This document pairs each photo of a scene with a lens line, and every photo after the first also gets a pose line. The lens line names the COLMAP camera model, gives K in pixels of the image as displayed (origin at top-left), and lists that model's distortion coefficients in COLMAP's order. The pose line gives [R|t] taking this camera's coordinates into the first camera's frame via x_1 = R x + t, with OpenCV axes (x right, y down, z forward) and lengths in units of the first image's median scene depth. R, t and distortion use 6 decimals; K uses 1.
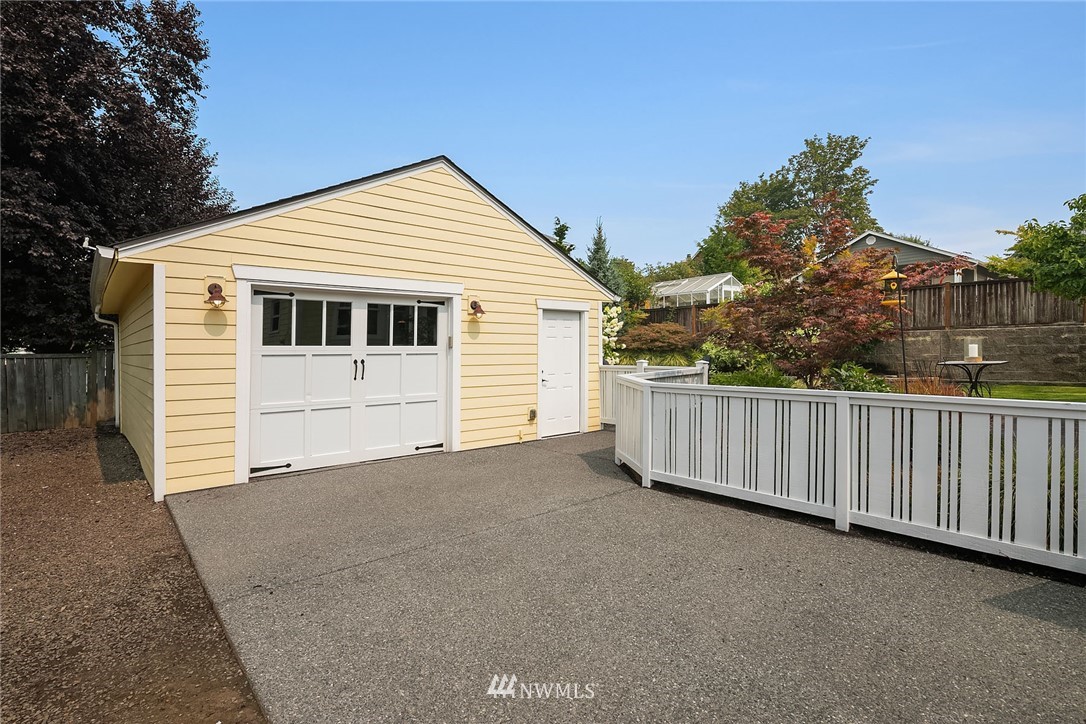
lens RADIAL K [[537.3, 0, 521.0], [0, 537.3, 359.8], [0, 0, 1]] dist [-0.000564, -0.000802]
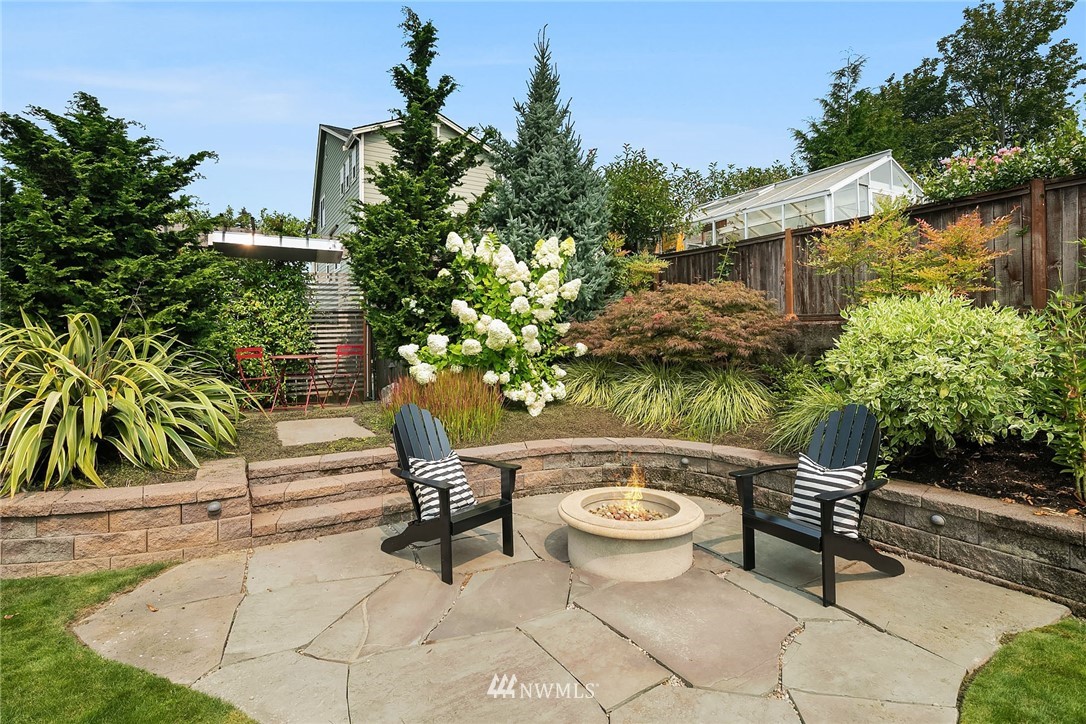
lens RADIAL K [[529.7, 0, 545.0], [0, 529.7, 331.1], [0, 0, 1]] dist [-0.003891, -0.000227]
pose [[0.992537, -0.006993, -0.121746, 0.211461], [0.005397, 0.999895, -0.013429, -0.032442], [0.121827, 0.012672, 0.992470, 0.657478]]
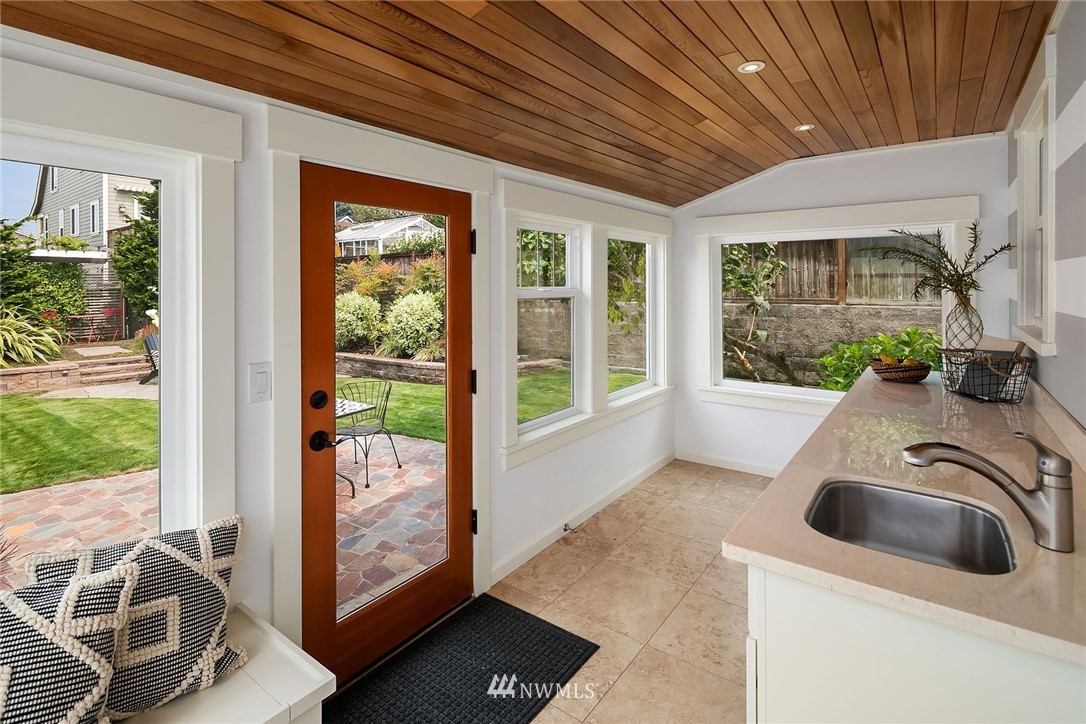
lens RADIAL K [[537.9, 0, 546.0], [0, 537.9, 285.7], [0, 0, 1]] dist [0.001743, 0.000147]
pose [[0.967413, -0.002352, 0.253192, 0.407848], [0.003999, 0.999974, -0.005991, -0.054119], [-0.253172, 0.006809, 0.967397, 0.162335]]
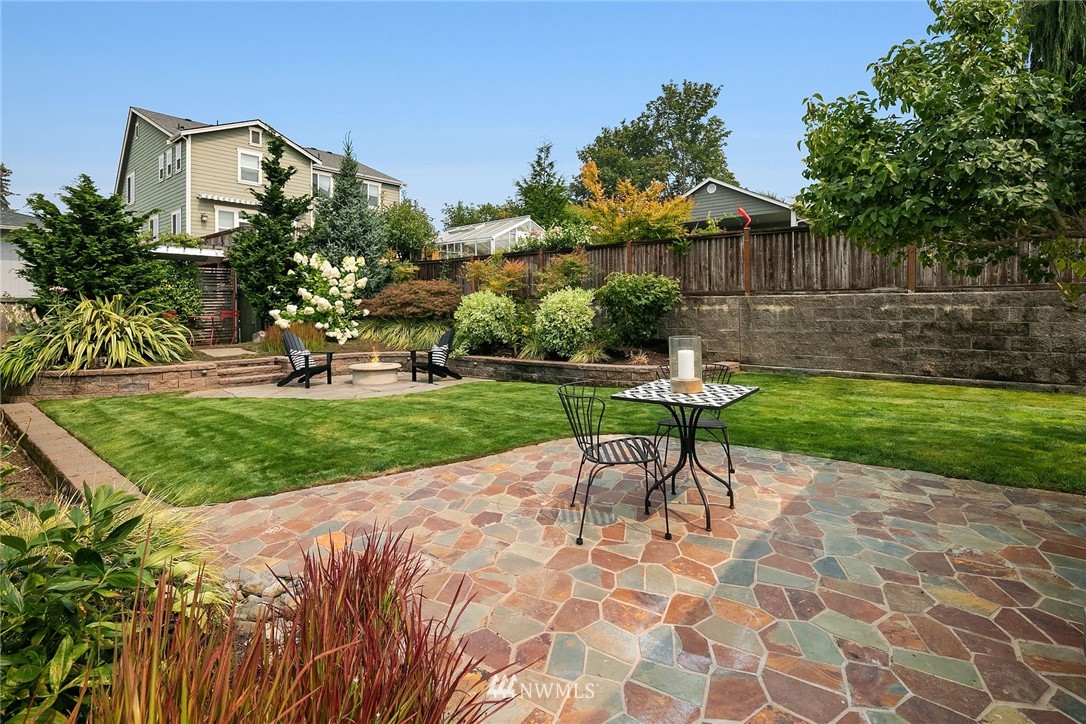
lens RADIAL K [[536.5, 0, 543.9], [0, 536.5, 305.0], [0, 0, 1]] dist [0.004764, 0.000420]
pose [[0.978875, -0.001164, 0.204454, 0.277603], [0.003437, 0.999936, -0.010762, -0.026656], [-0.204429, 0.011237, 0.978817, 0.258405]]
